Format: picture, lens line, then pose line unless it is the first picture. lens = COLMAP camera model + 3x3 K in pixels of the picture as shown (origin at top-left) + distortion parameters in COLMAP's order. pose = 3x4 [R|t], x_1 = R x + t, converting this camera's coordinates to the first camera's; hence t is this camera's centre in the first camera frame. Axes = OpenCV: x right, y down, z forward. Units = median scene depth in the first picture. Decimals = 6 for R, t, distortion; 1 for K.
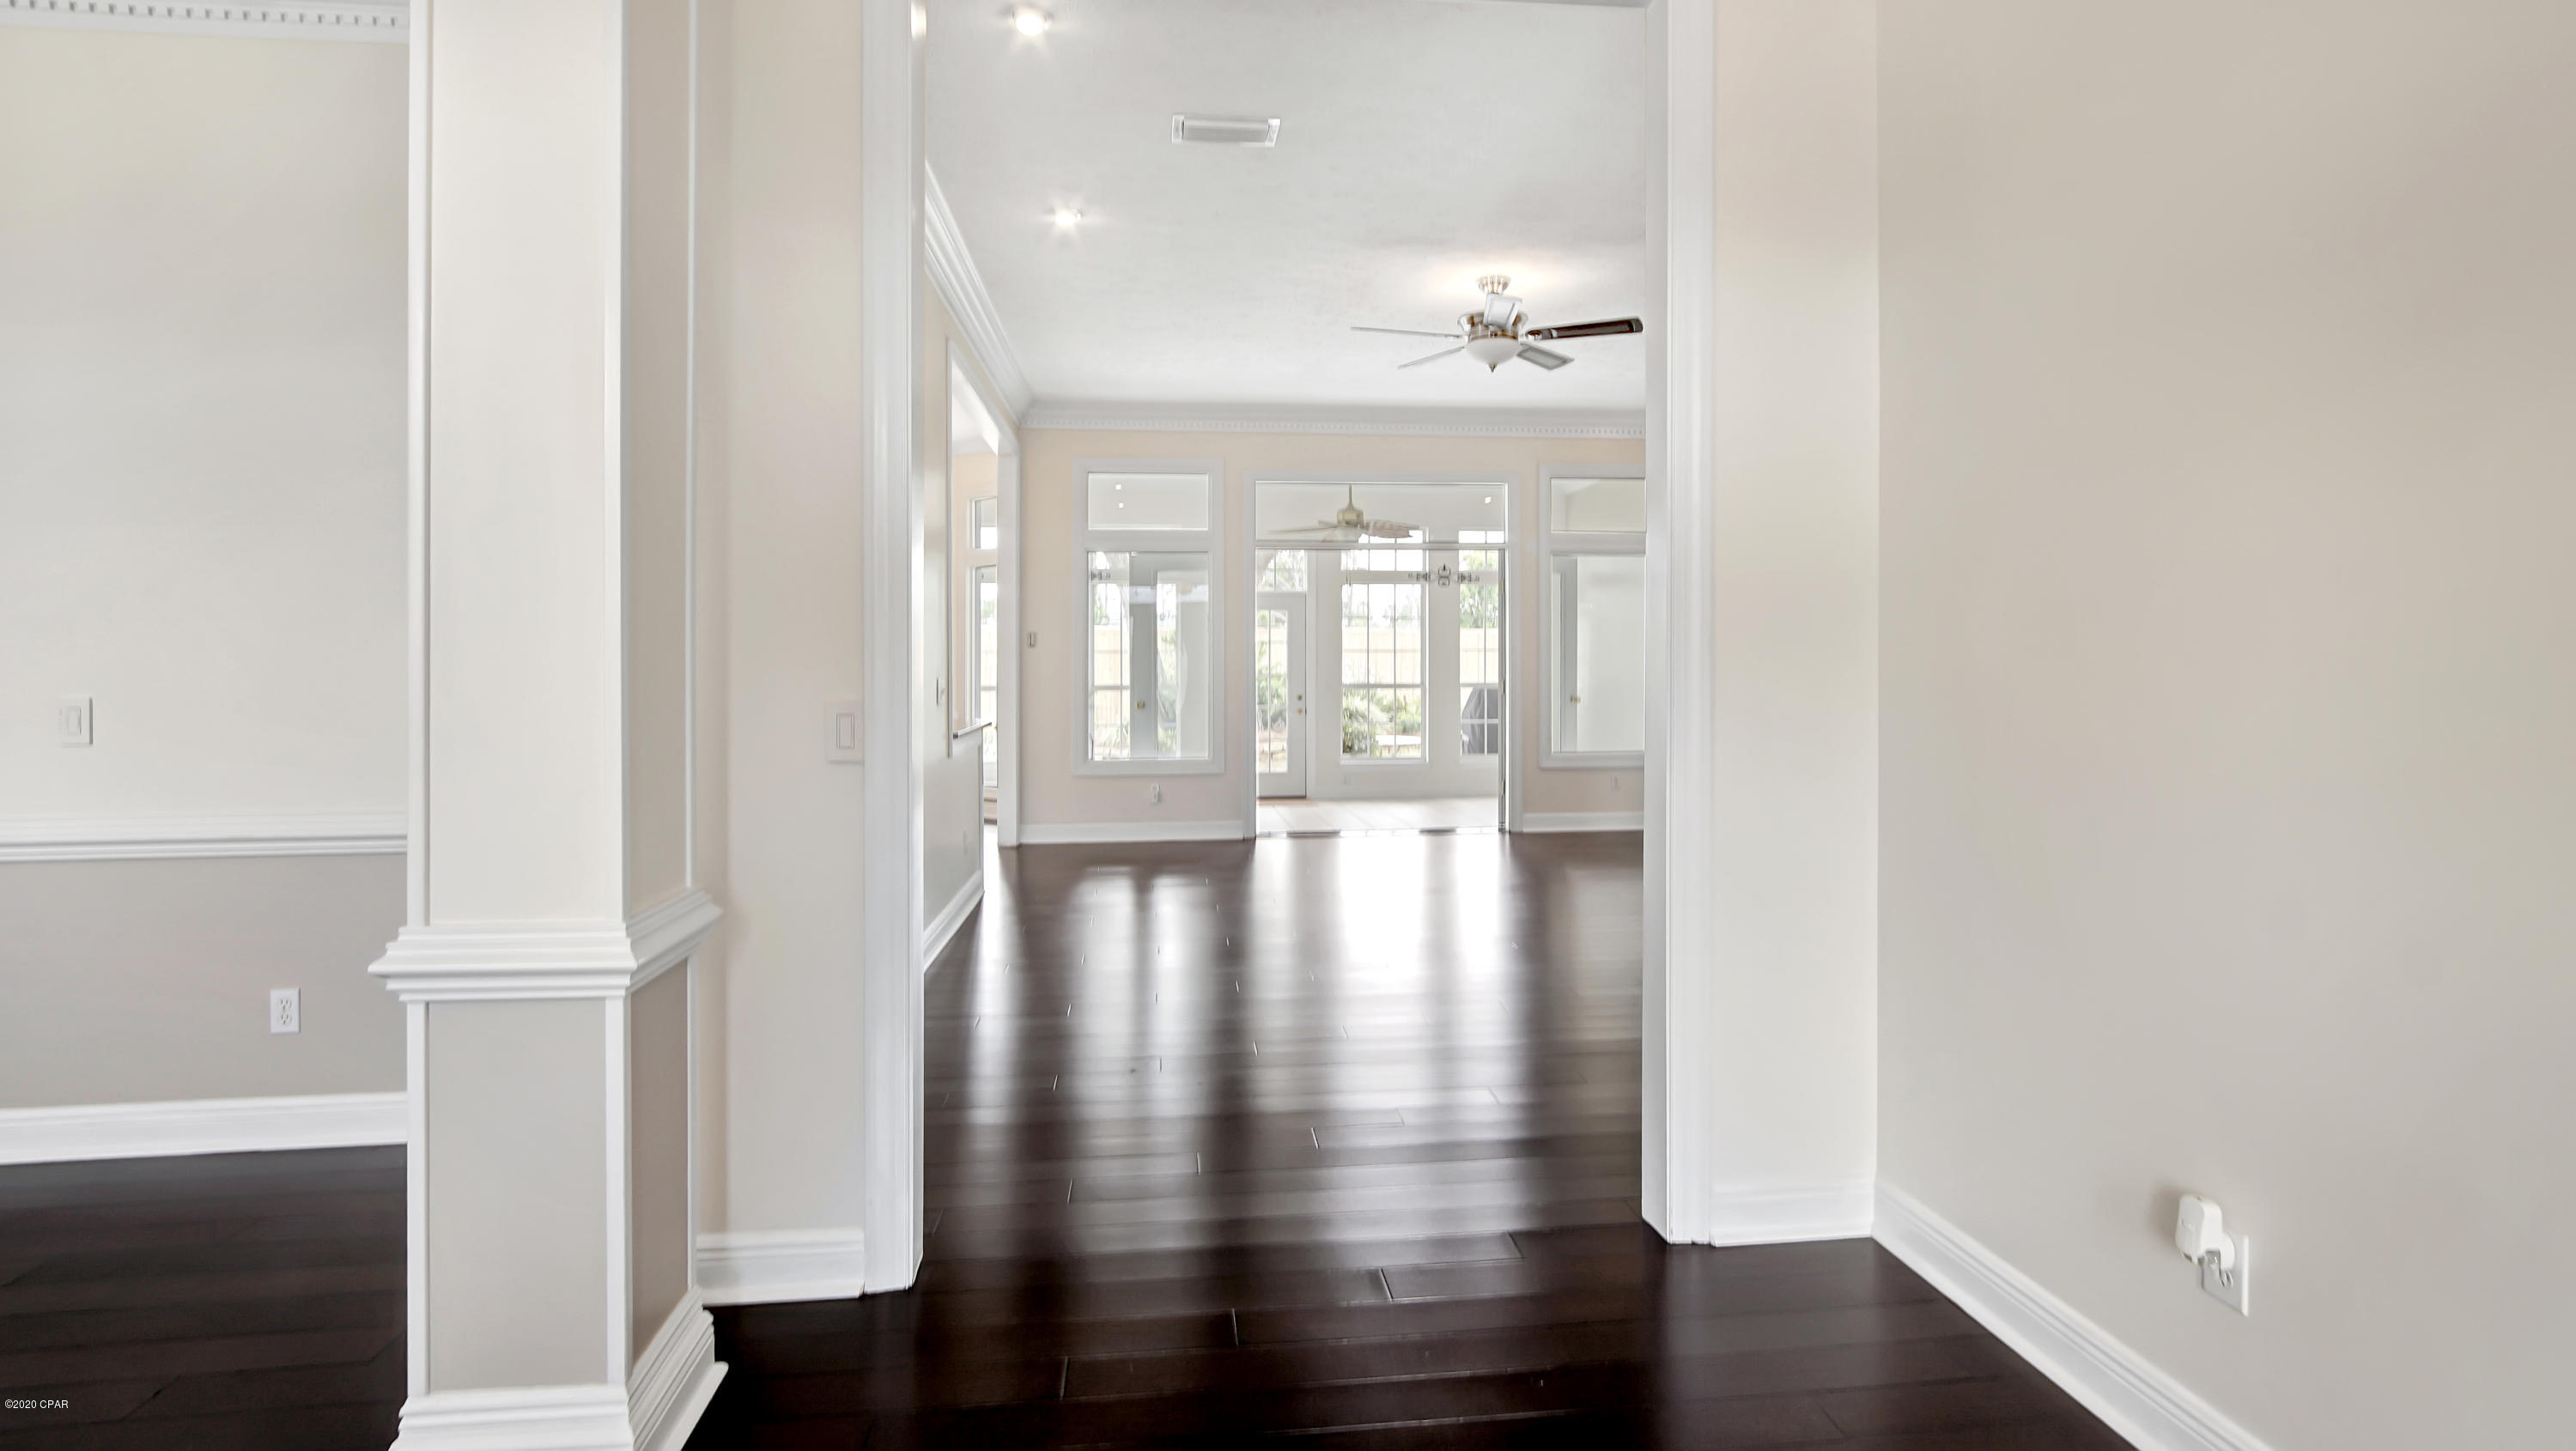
lens RADIAL K [[1190.1, 0, 1280.4], [0, 1190.1, 680.4], [0, 0, 1]] dist [-0.032262, 0.015838]
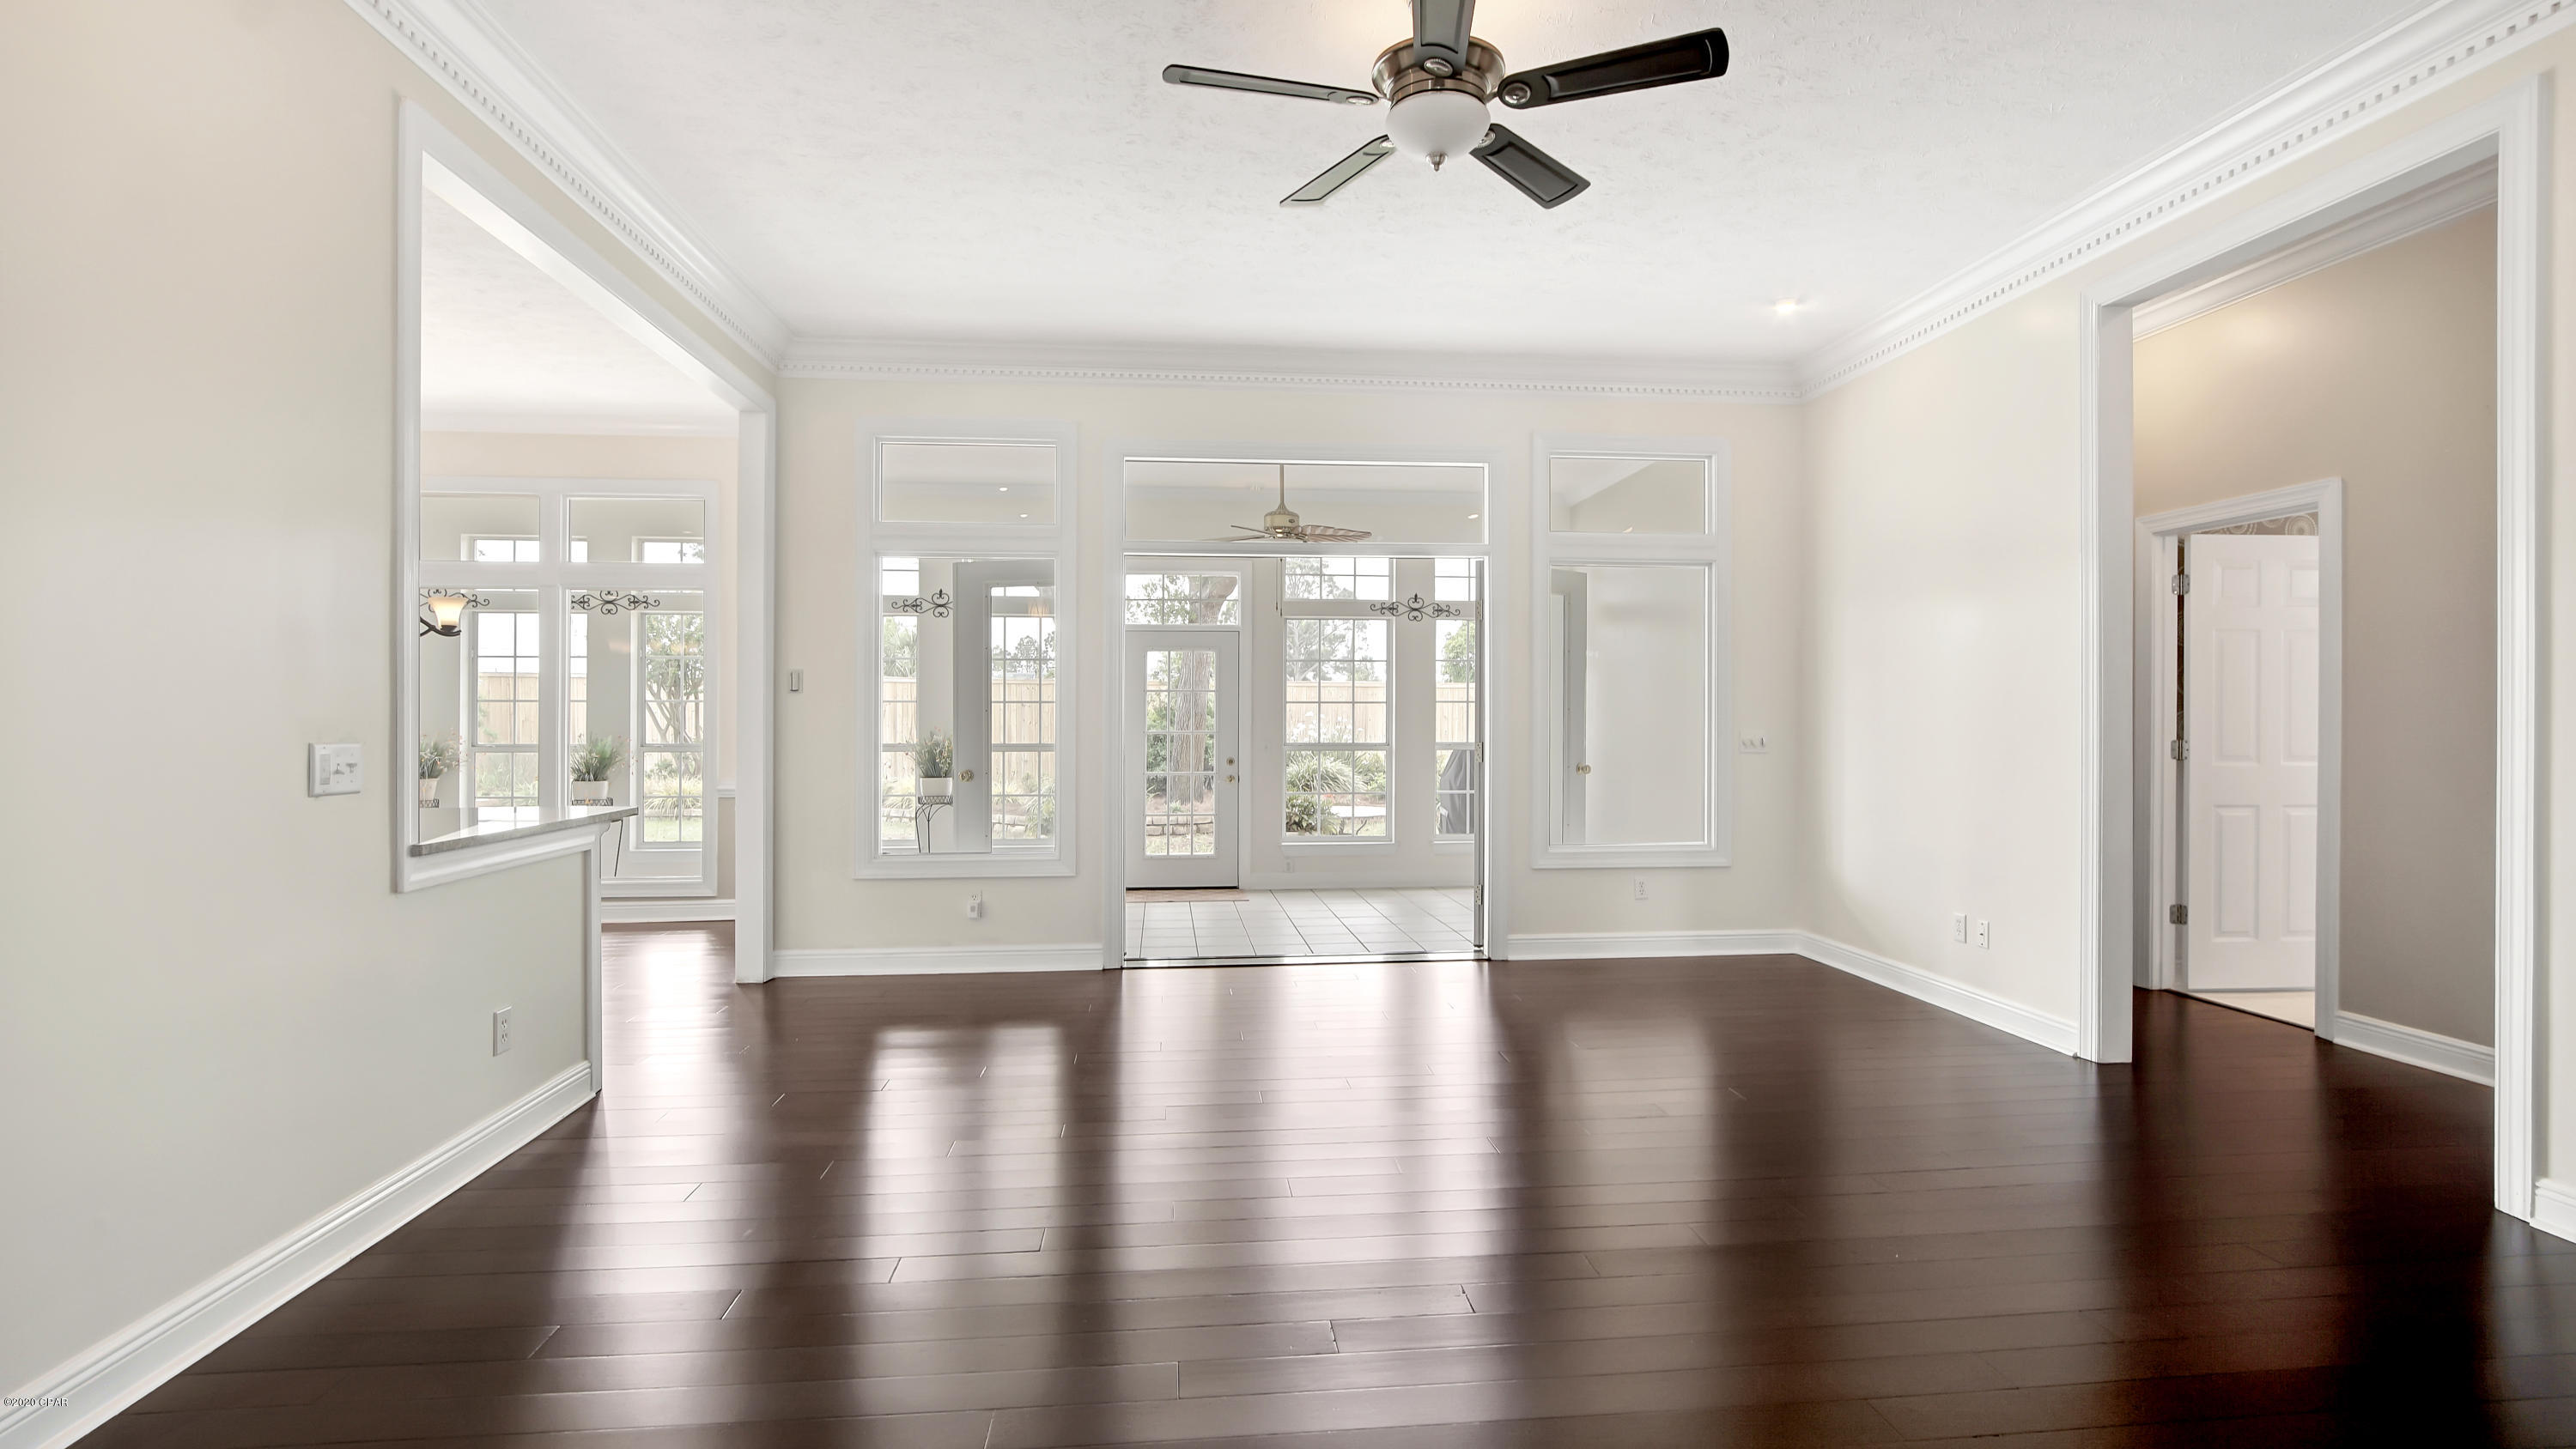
lens RADIAL K [[1178.8, 0, 1288.0], [0, 1178.8, 724.5], [0, 0, 1]] dist [-0.028910, 0.000643]
pose [[0.999986, 0.004388, 0.003079, 0.053148], [-0.004362, 0.999954, -0.008505, -0.003318], [-0.003116, 0.008491, 0.999959, 0.227791]]
